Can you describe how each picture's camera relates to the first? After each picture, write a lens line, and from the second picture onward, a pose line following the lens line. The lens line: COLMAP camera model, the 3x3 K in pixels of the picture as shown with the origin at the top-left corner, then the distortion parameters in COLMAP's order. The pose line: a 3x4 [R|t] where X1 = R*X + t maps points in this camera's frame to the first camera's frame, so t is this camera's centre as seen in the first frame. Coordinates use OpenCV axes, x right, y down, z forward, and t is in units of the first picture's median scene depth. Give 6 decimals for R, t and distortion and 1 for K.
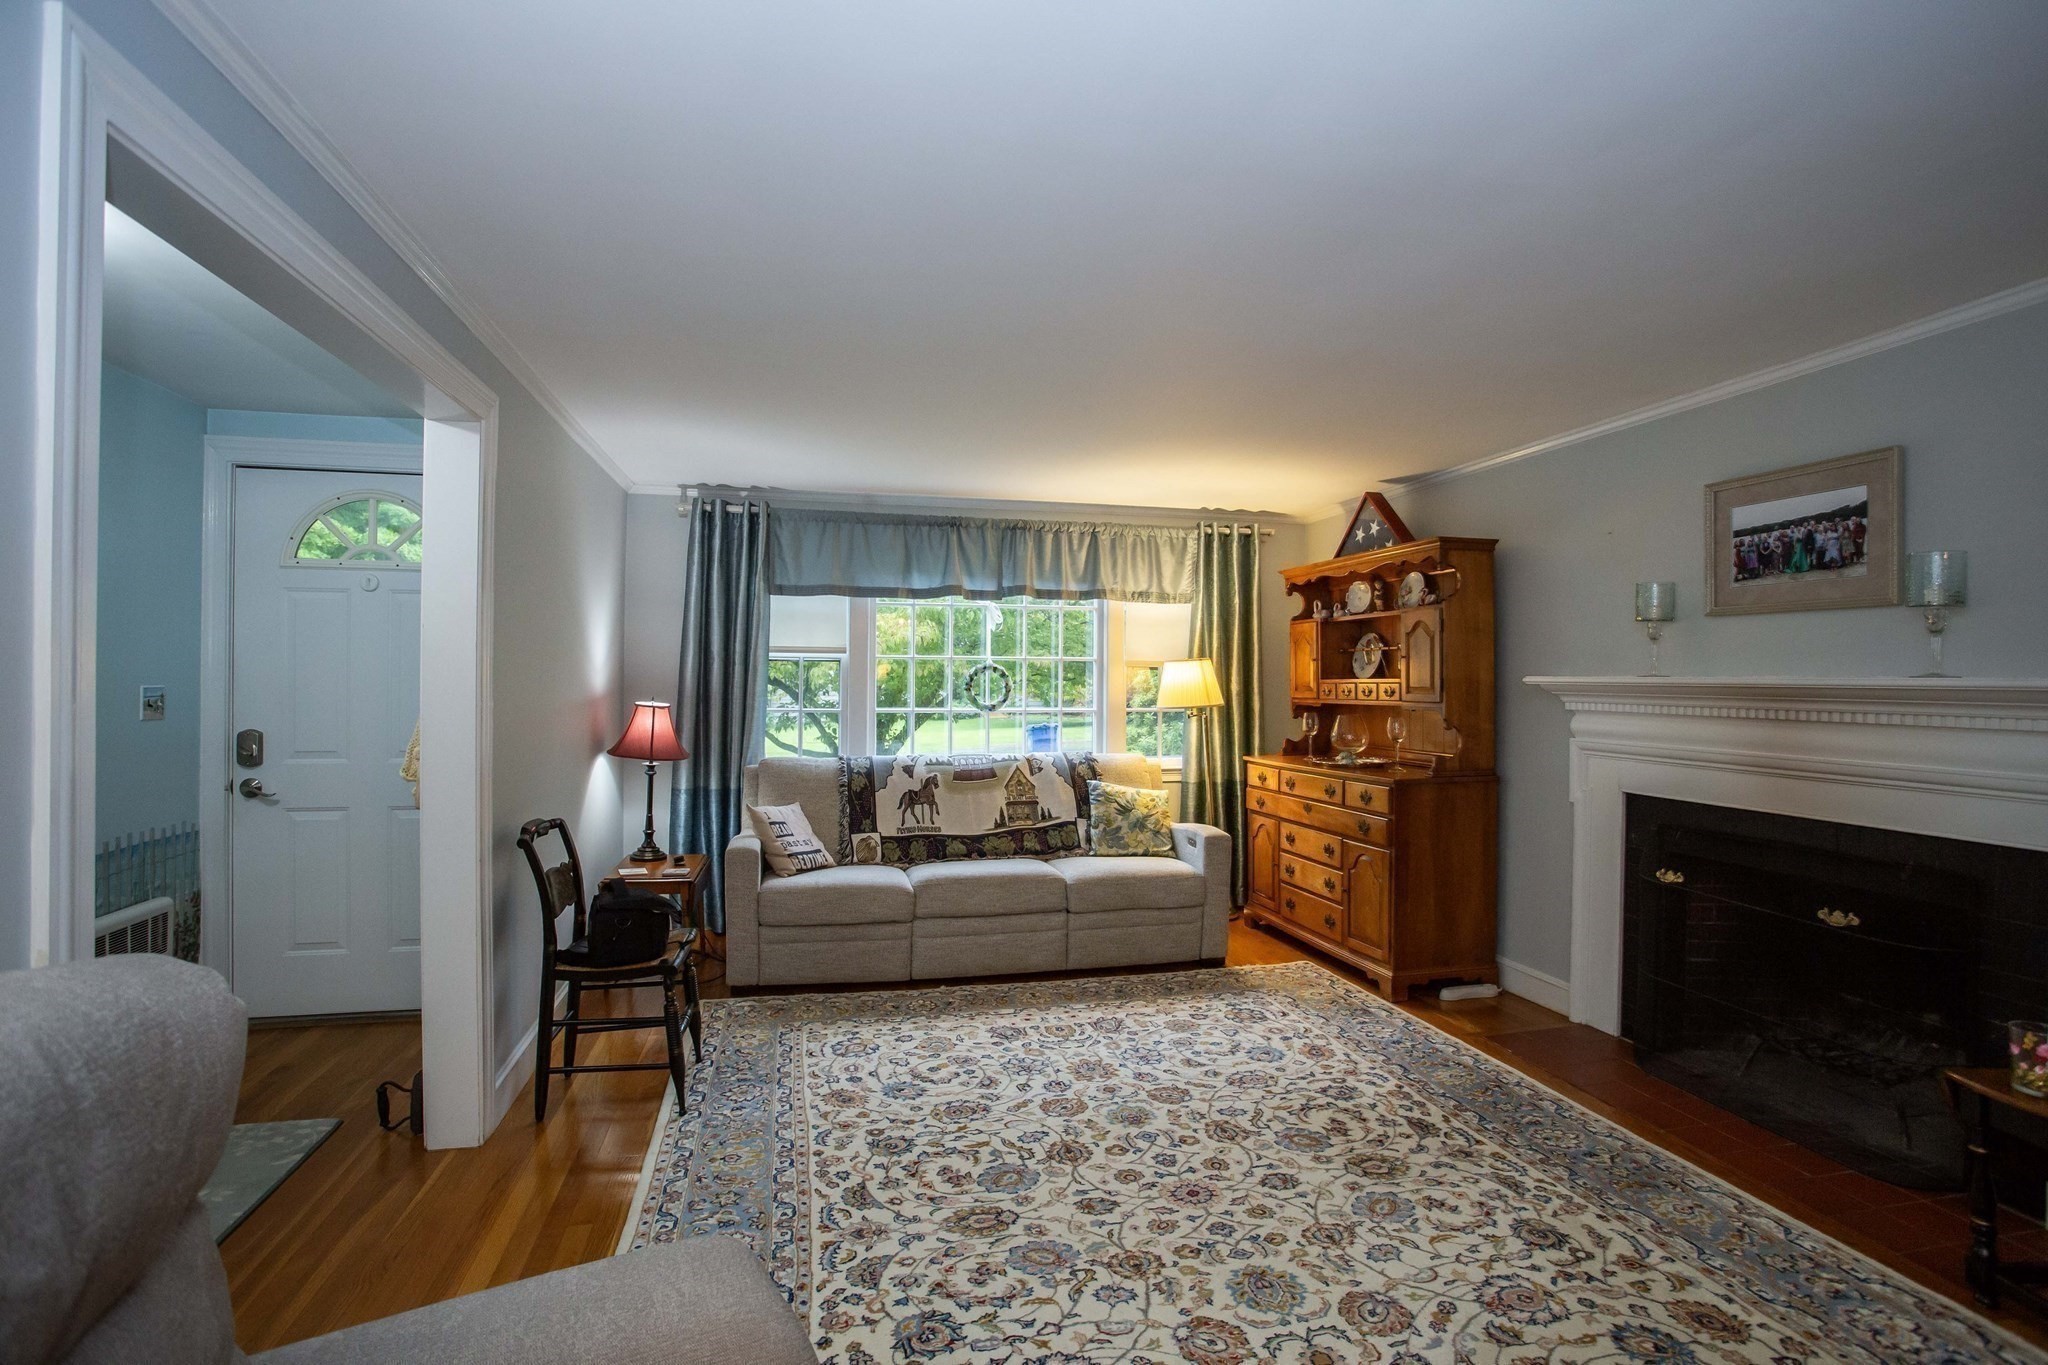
lens RADIAL K [[996.8, 0, 1034.1], [0, 996.8, 681.1], [0, 0, 1]] dist [-0.082778, 0.040291]
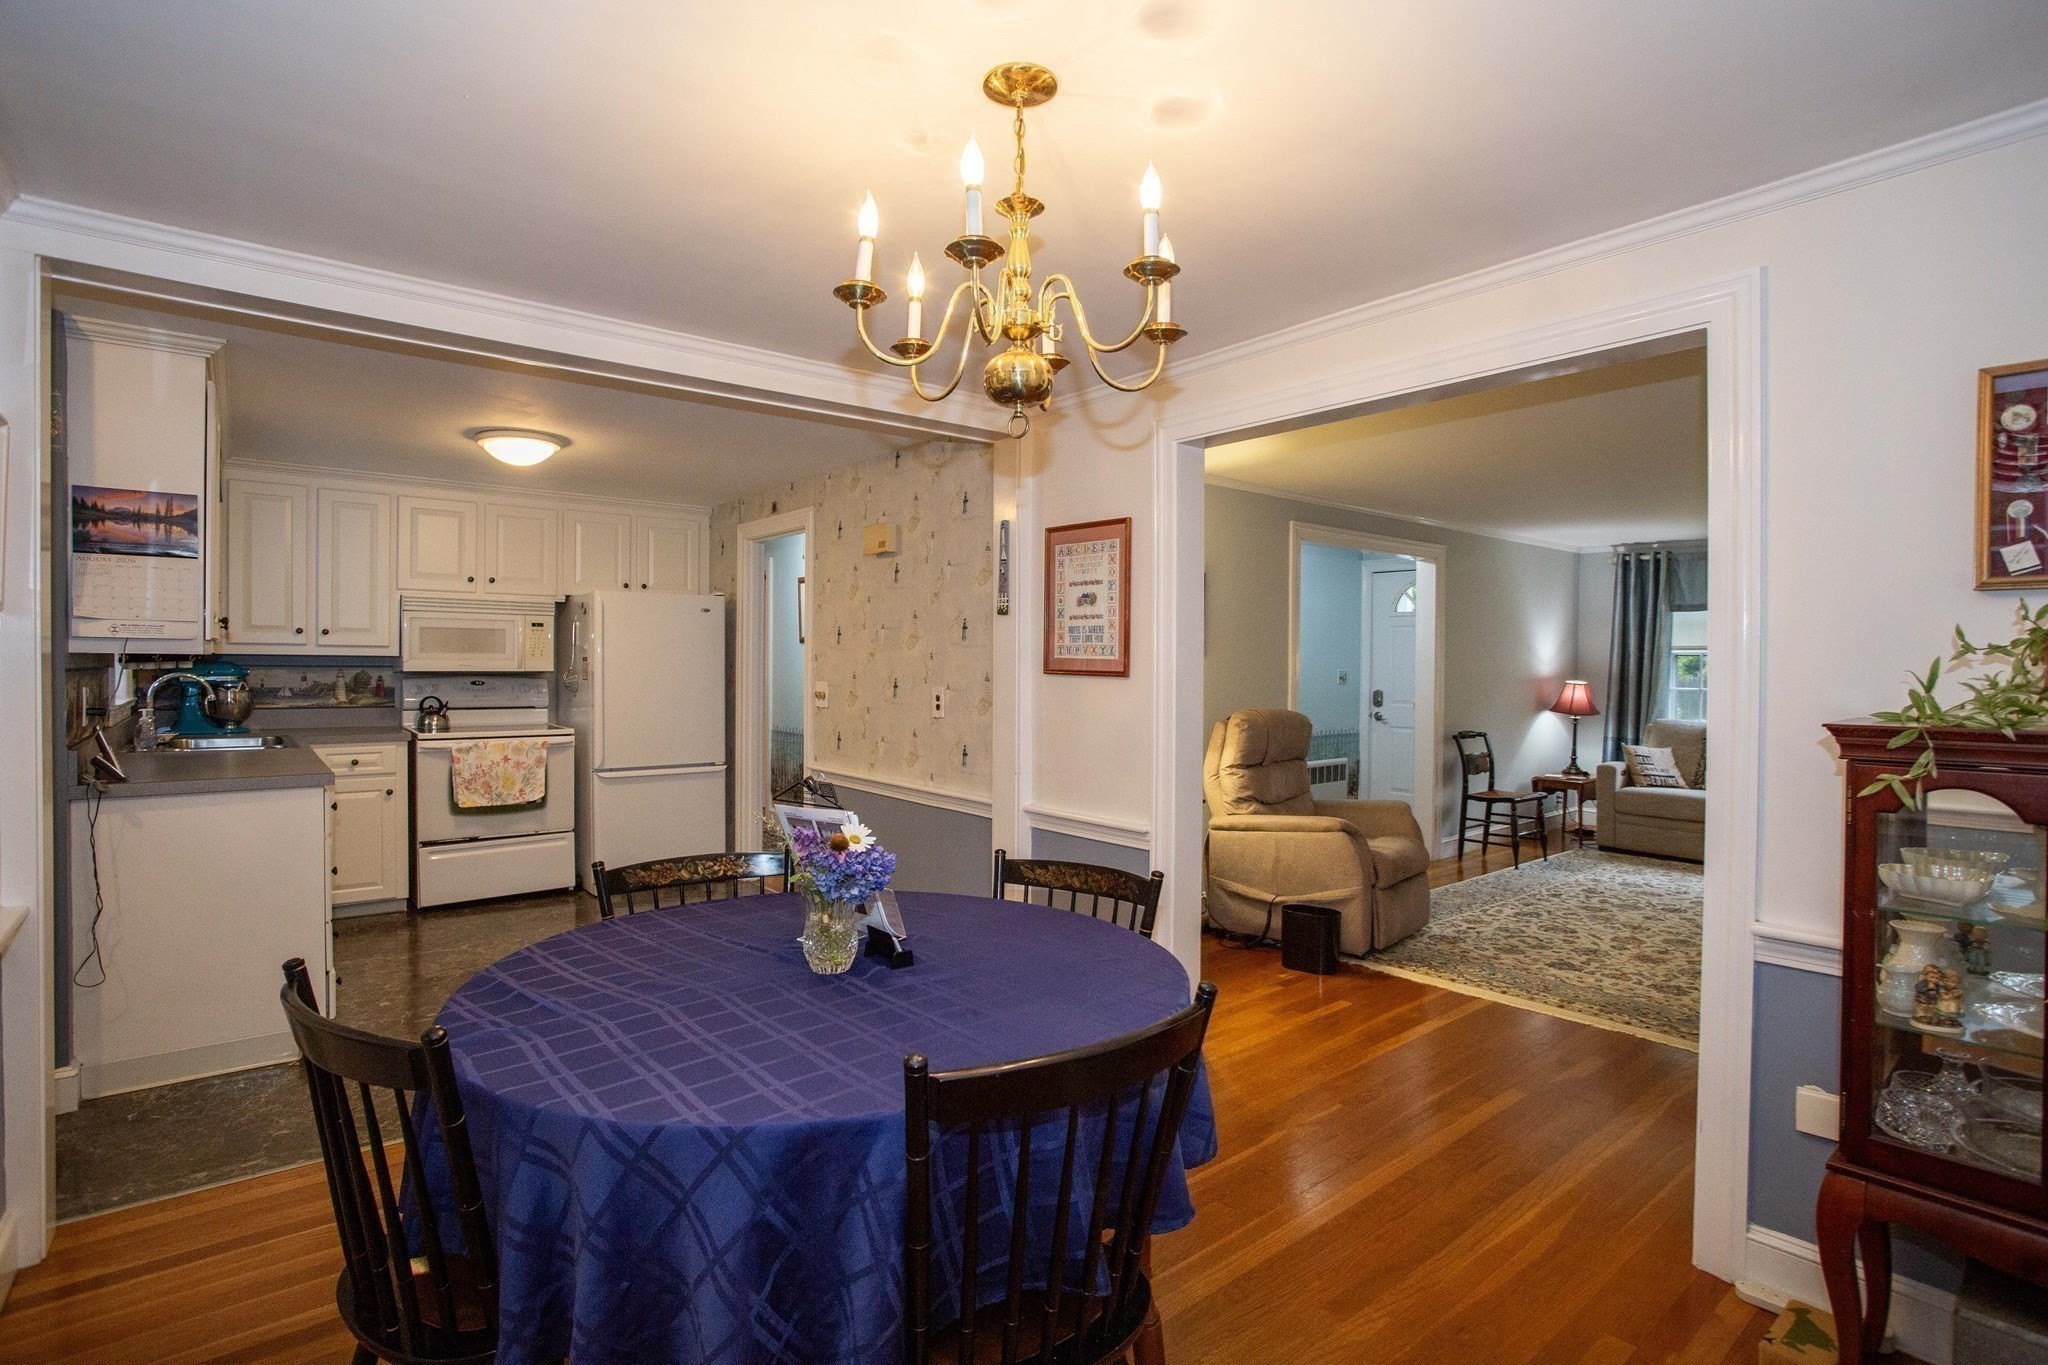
lens RADIAL K [[996.8, 0, 1034.1], [0, 996.8, 681.1], [0, 0, 1]] dist [-0.082778, 0.040291]
pose [[0.441830, 0.009532, -0.897048, 0.929274], [-0.004464, 0.999955, 0.008427, 0.014851], [0.897088, 0.000281, 0.441852, -0.765647]]
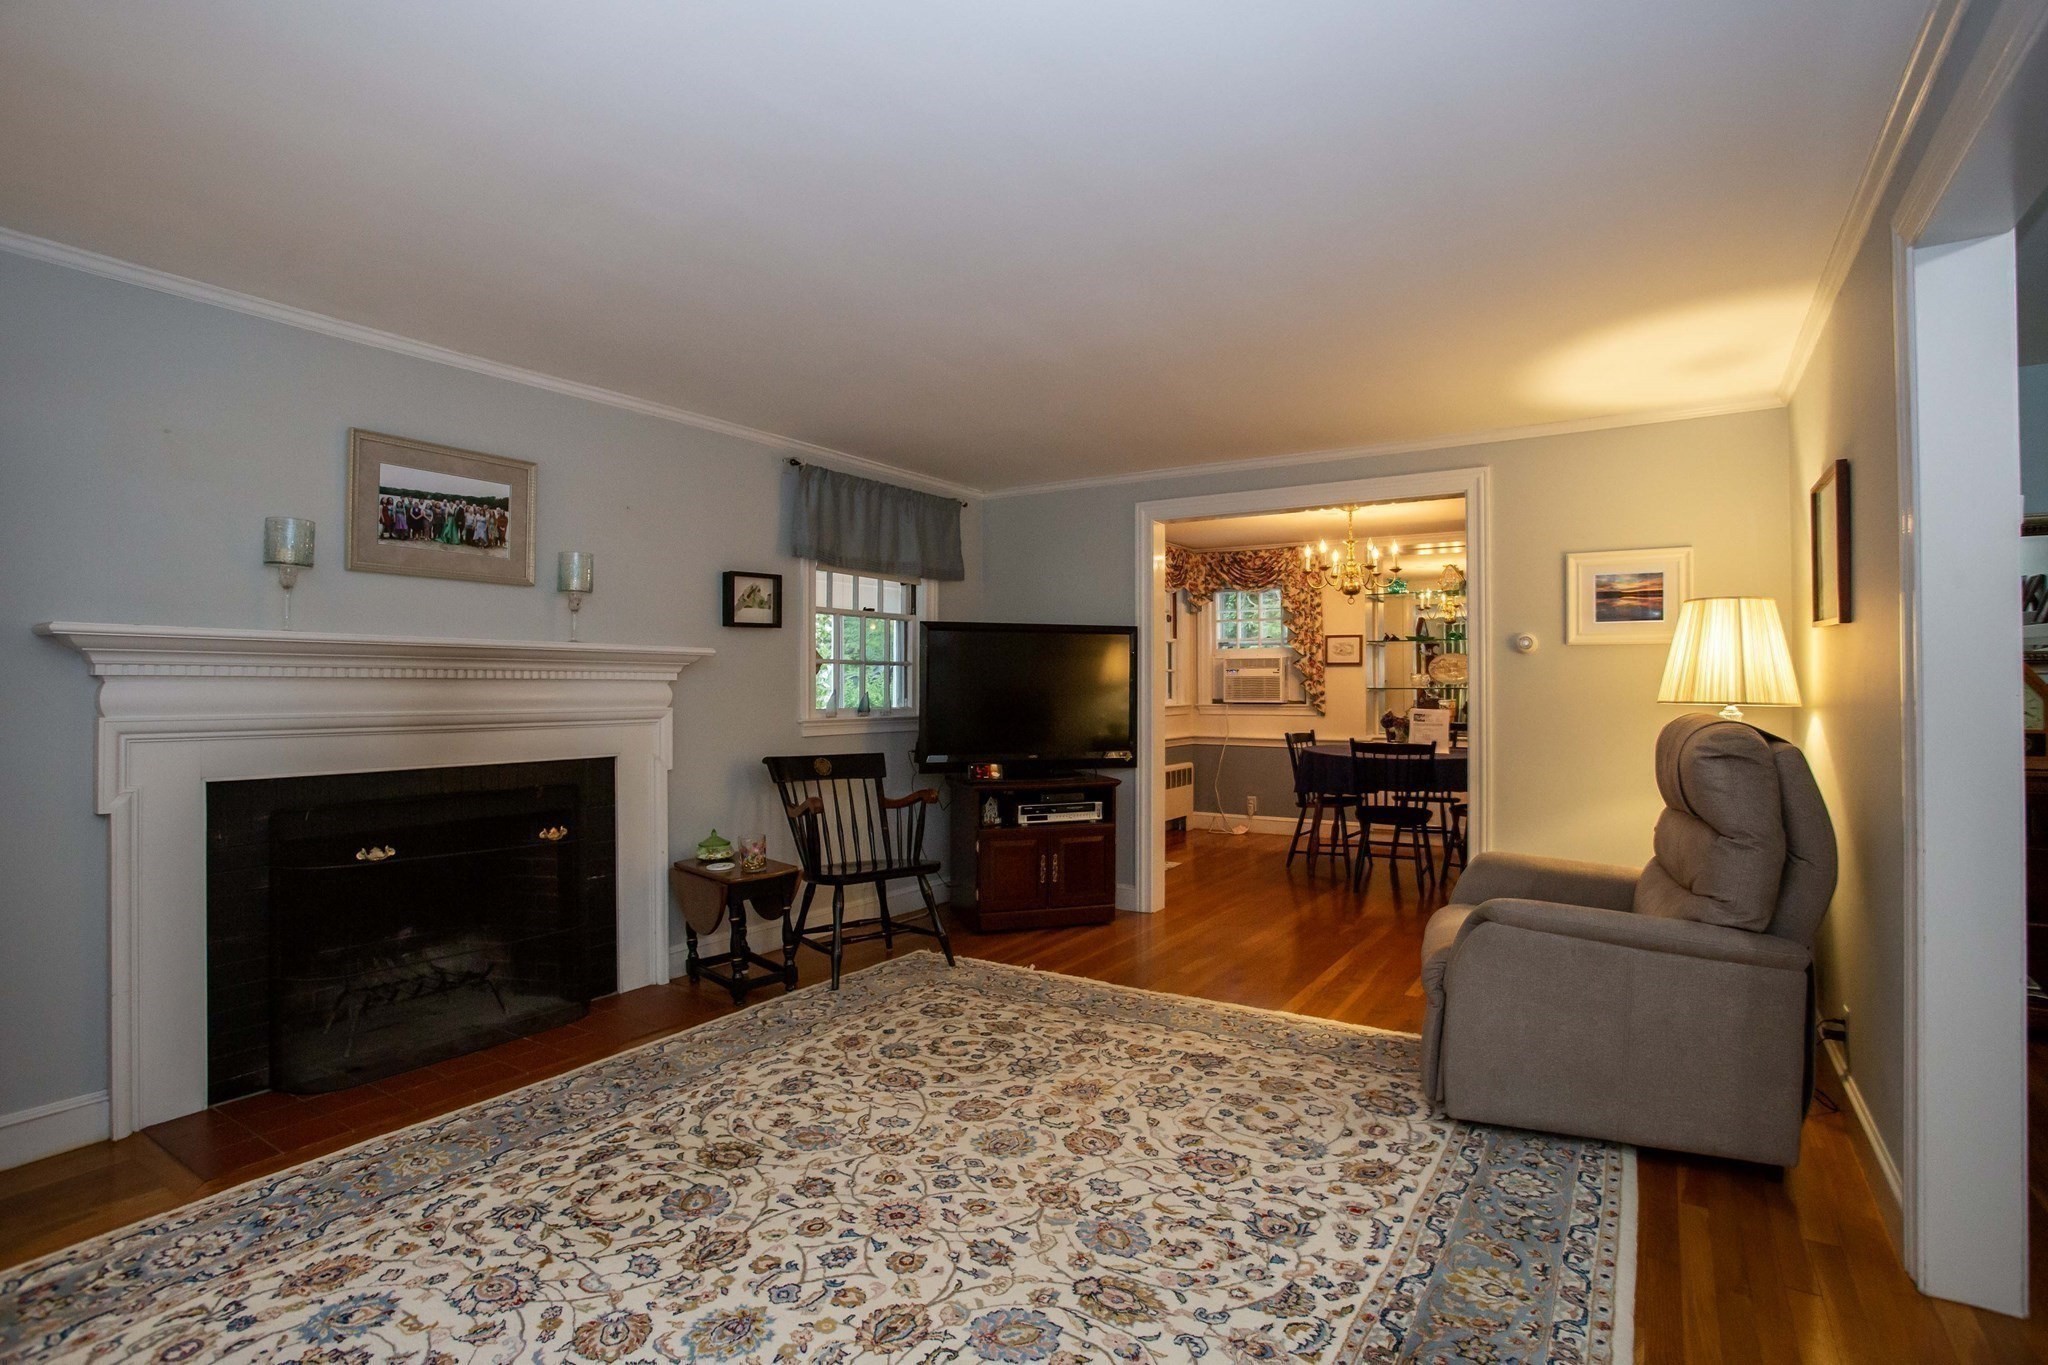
lens RADIAL K [[996.8, 0, 1034.1], [0, 996.8, 681.1], [0, 0, 1]] dist [-0.082778, 0.040291]
pose [[-0.695064, -0.000227, 0.718948, -0.390442], [0.000635, 0.999999, 0.000929, 0.036014], [-0.718947, 0.001102, -0.695064, 1.088521]]
